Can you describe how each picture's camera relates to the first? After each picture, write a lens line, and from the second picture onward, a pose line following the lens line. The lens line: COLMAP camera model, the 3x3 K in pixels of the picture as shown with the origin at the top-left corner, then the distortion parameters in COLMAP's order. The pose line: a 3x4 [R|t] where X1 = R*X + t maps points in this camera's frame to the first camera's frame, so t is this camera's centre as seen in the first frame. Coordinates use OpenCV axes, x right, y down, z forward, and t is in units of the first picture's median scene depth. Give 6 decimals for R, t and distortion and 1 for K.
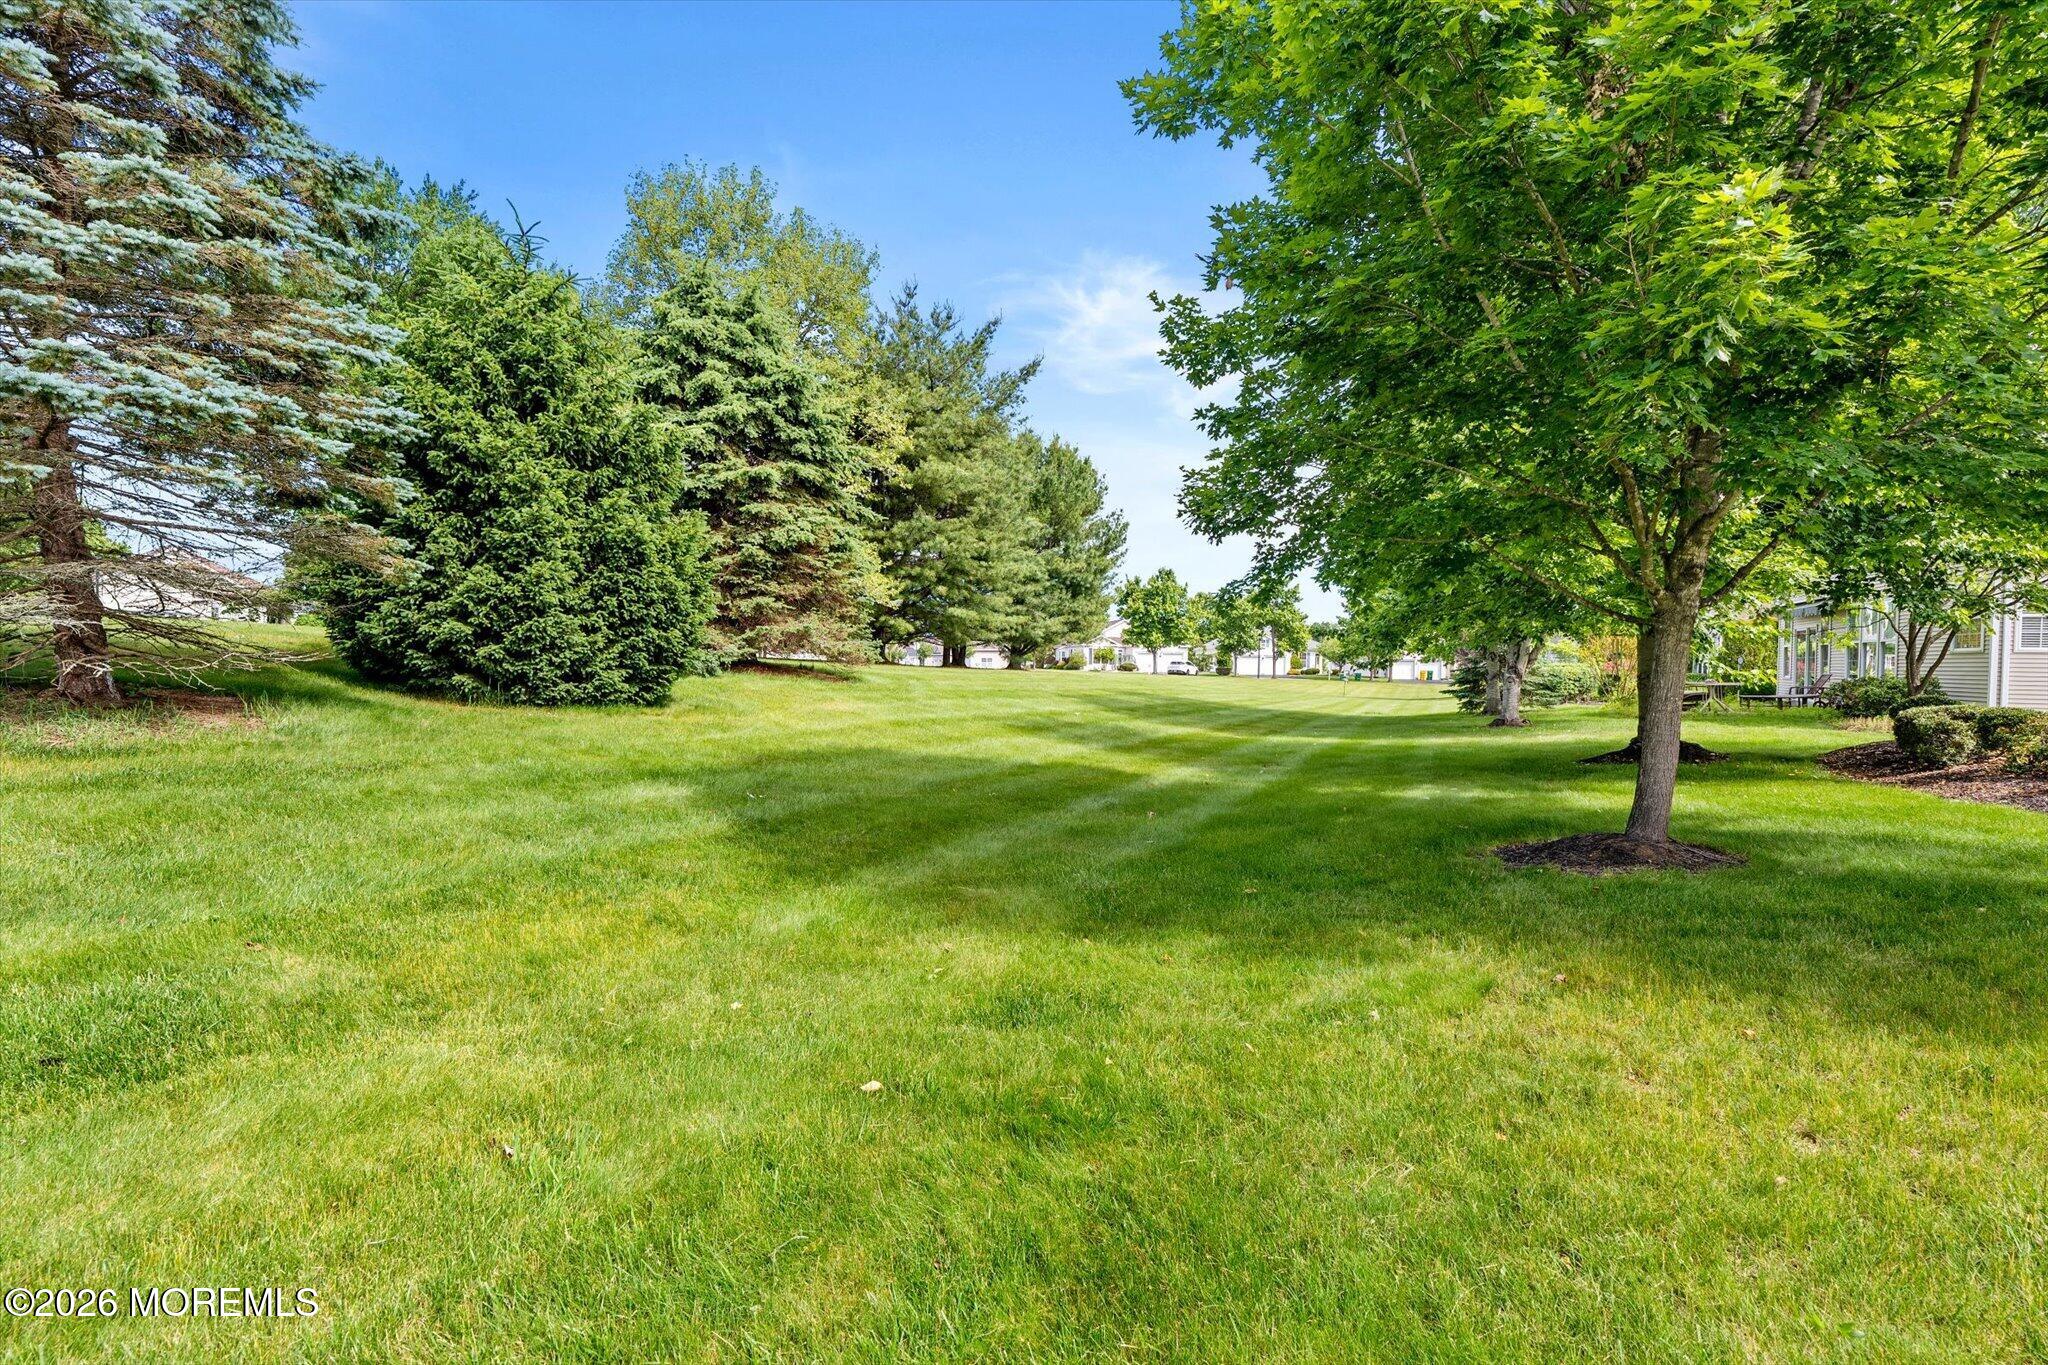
lens RADIAL K [[942.0, 0, 1026.4], [0, 942.0, 669.2], [0, 0, 1]] dist [0.001007, 0.000878]
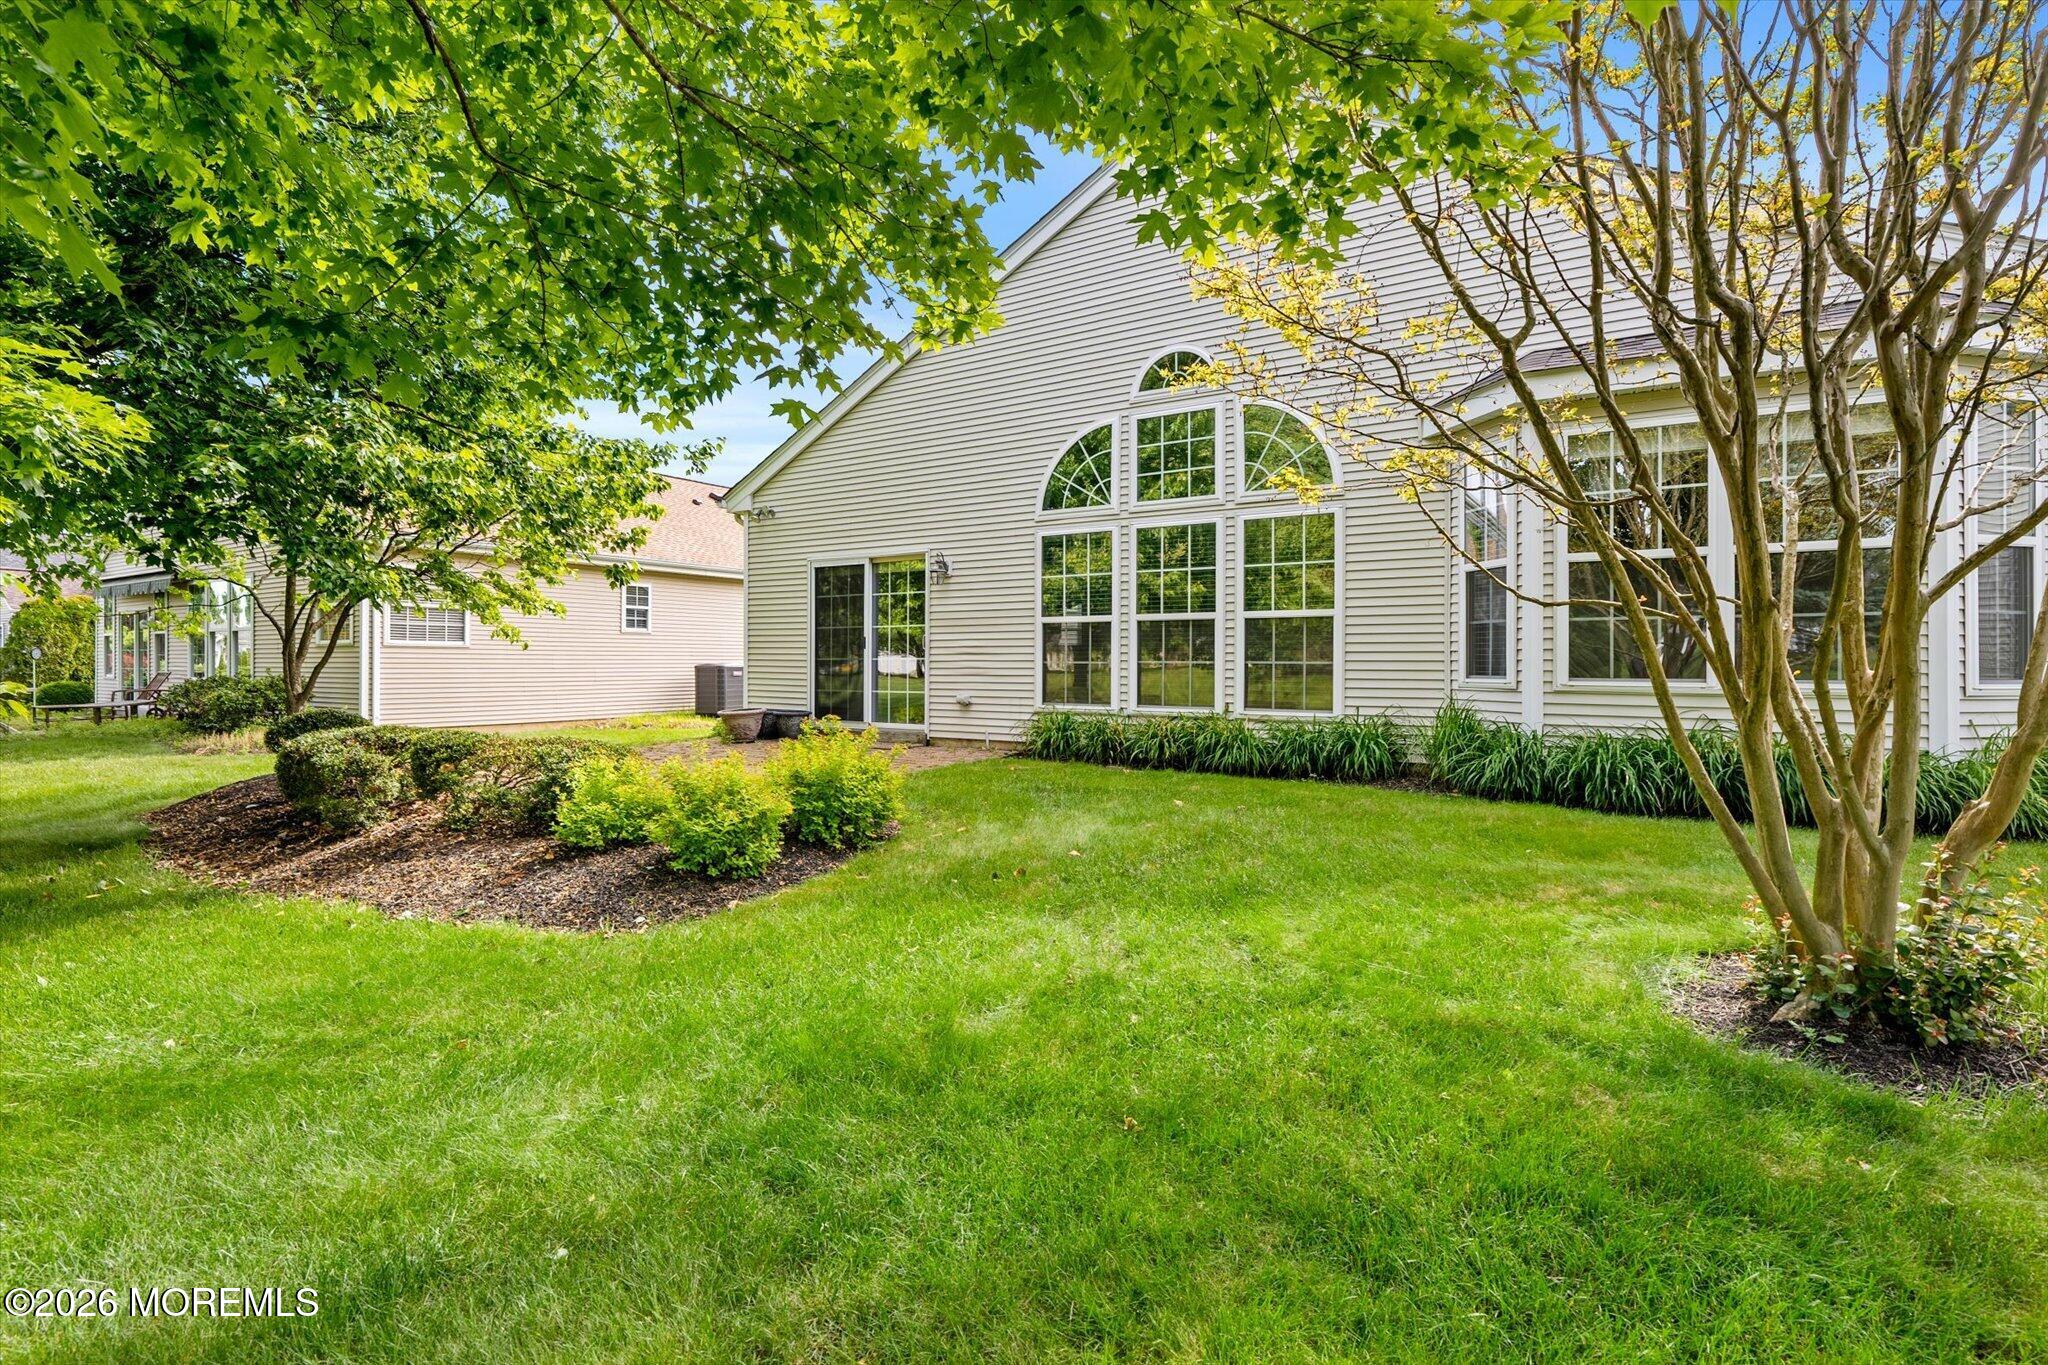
lens RADIAL K [[942.0, 0, 1026.4], [0, 942.0, 669.2], [0, 0, 1]] dist [0.001007, 0.000878]
pose [[0.126851, -0.019928, 0.991722, 0.323094], [0.010485, 0.999769, 0.018748, -0.007535], [-0.991866, 0.008020, 0.127031, 0.378447]]
